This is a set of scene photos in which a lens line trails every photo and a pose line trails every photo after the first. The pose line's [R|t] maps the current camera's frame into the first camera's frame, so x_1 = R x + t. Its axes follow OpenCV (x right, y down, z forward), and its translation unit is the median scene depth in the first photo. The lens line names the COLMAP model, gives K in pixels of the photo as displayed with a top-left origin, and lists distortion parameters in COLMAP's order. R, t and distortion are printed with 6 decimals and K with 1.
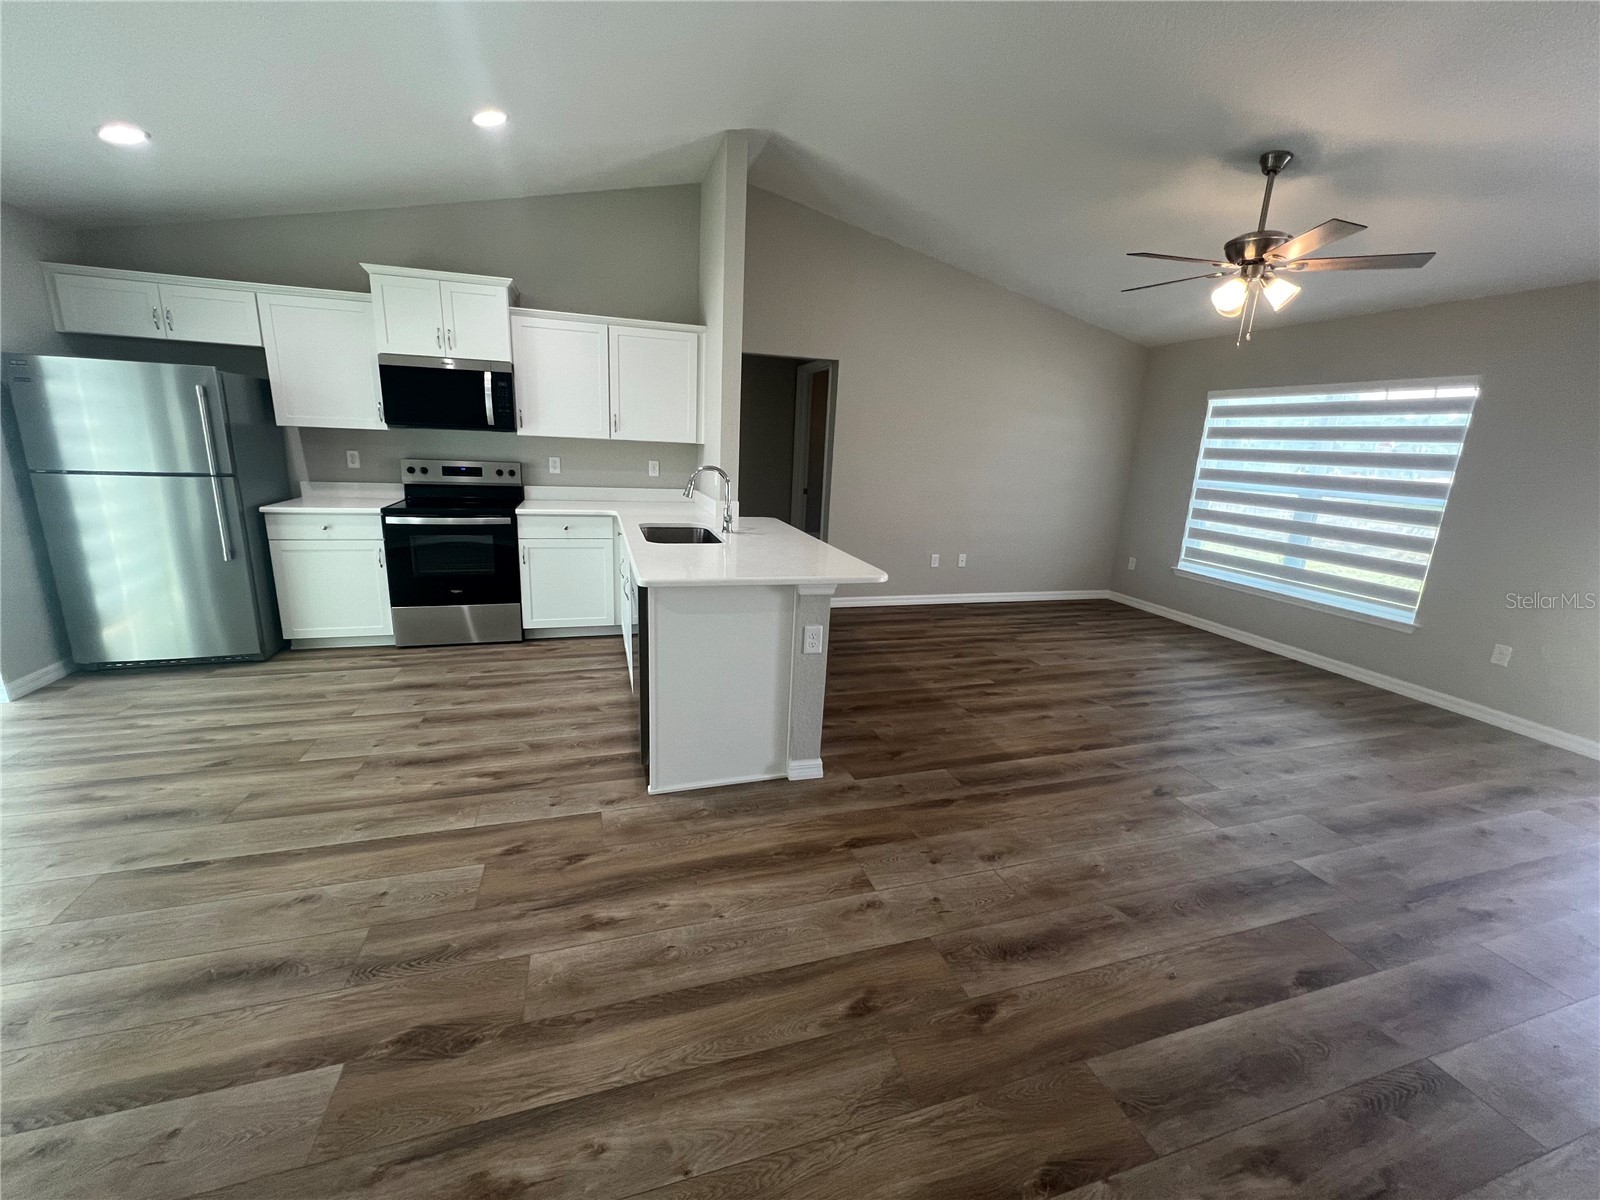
lens RADIAL K [[646.1, 0, 797.5], [0, 646.1, 589.9], [0, 0, 1]] dist [0.003083, -0.000659]
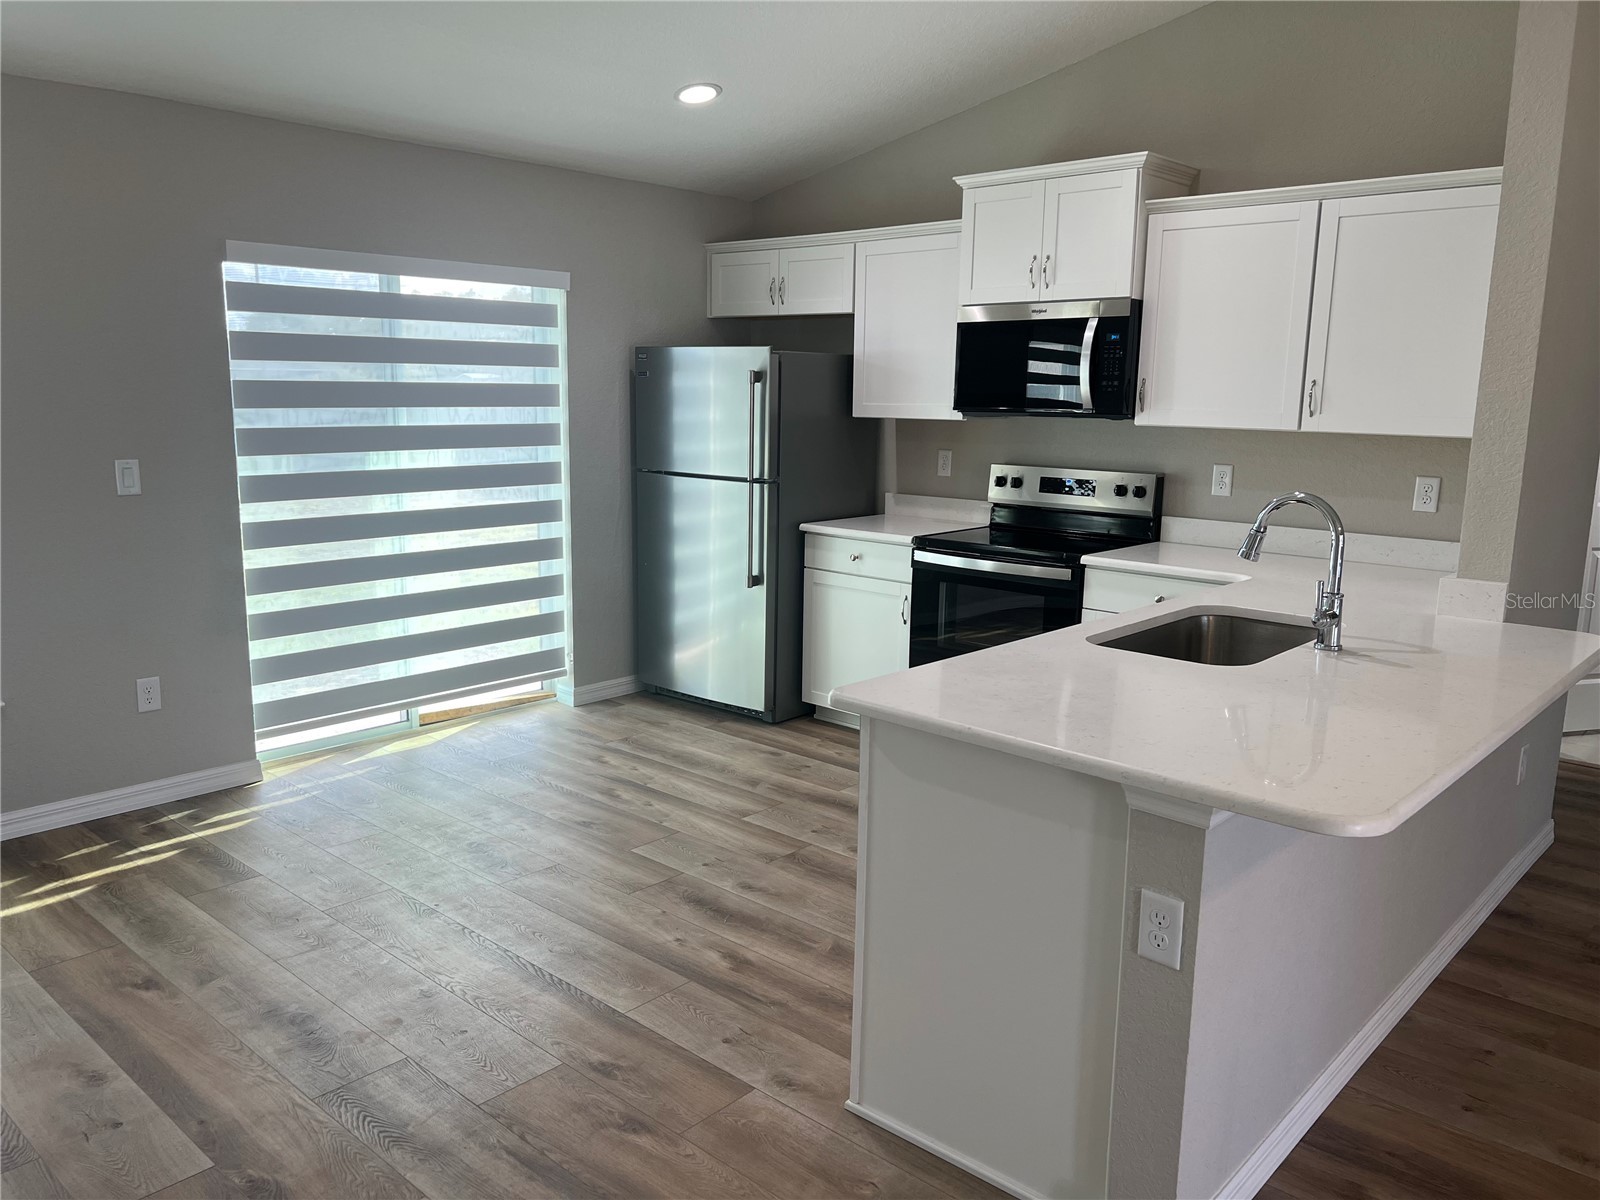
lens RADIAL K [[1195.4, 0, 786.6], [0, 1195.4, 604.0], [0, 0, 1]] dist [0.024835, -0.014282]
pose [[0.499063, 0.118503, -0.858425, 0.363579], [-0.190161, 0.981436, 0.024930, -0.065924], [0.845444, 0.150797, 0.512333, 0.278111]]
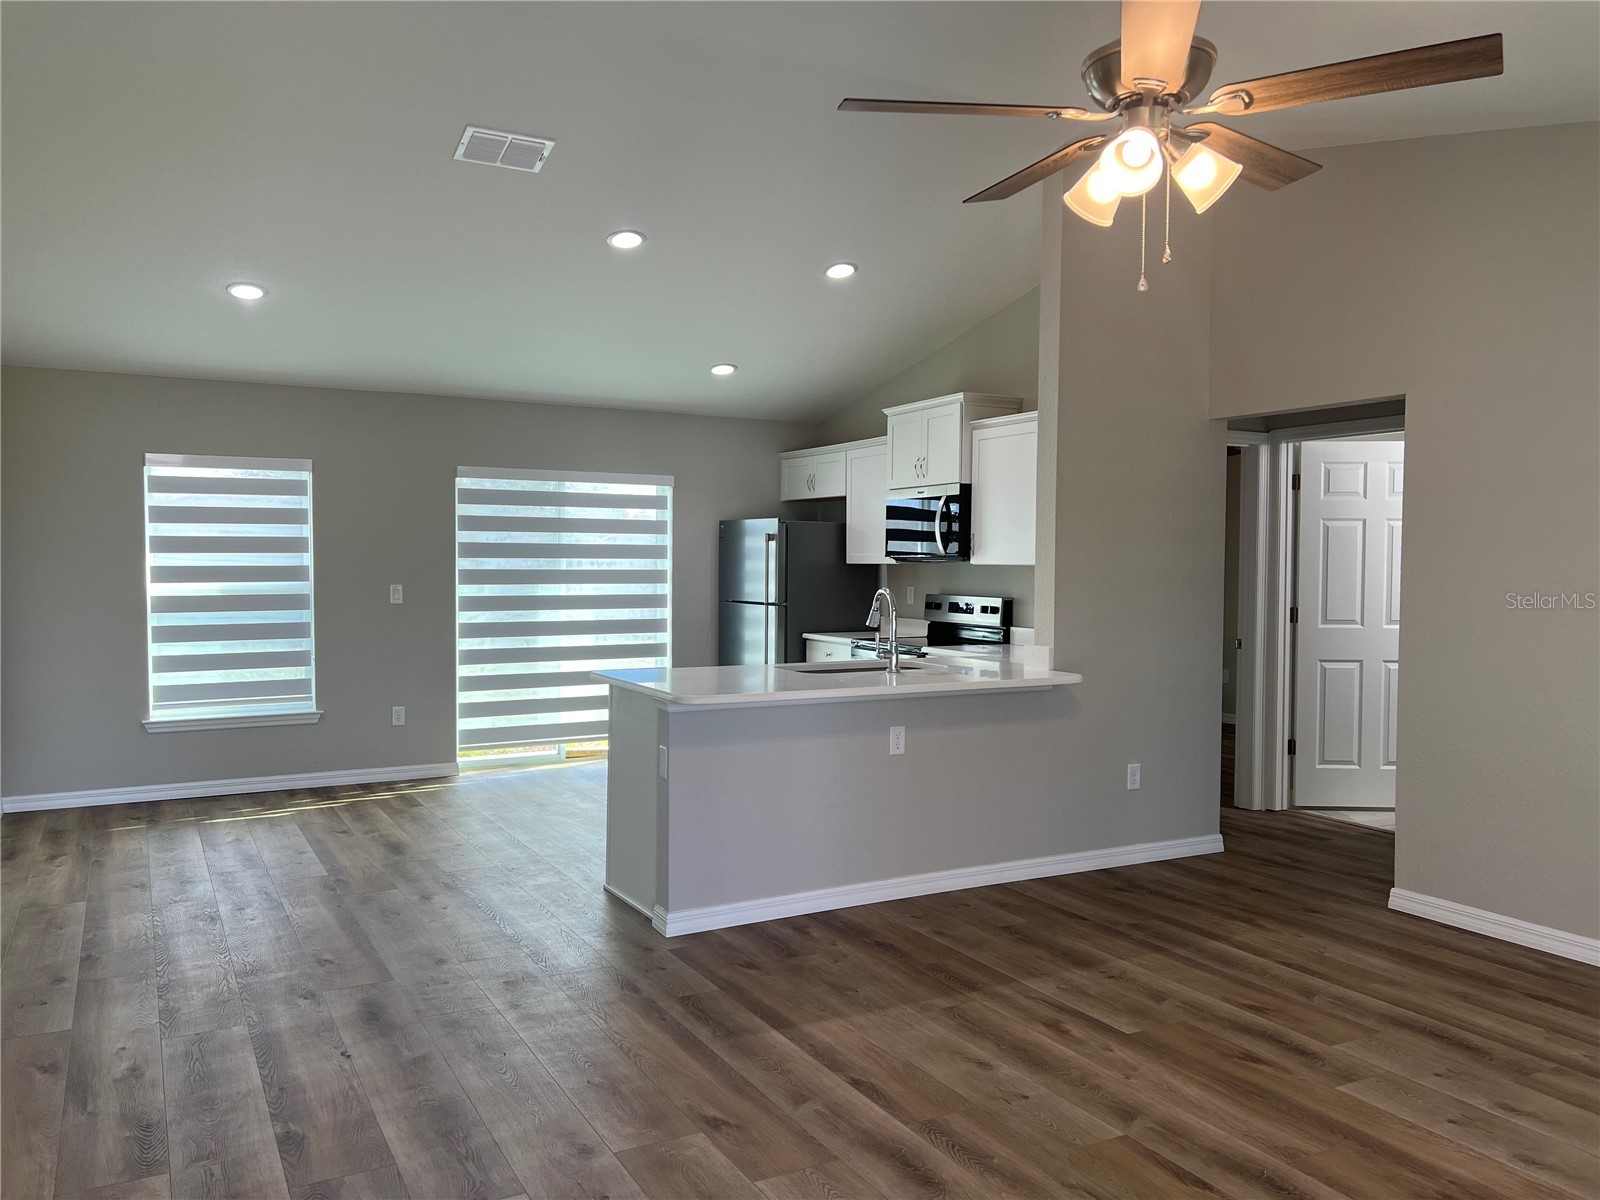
lens RADIAL K [[1195.4, 0, 804.4], [0, 1195.4, 597.3], [0, 0, 1]] dist [0.024835, -0.014282]
pose [[0.205472, -0.011629, -0.978594, 1.196659], [-0.221287, 0.973481, -0.058031, -0.067762], [0.953317, 0.228473, 0.197450, 0.565103]]
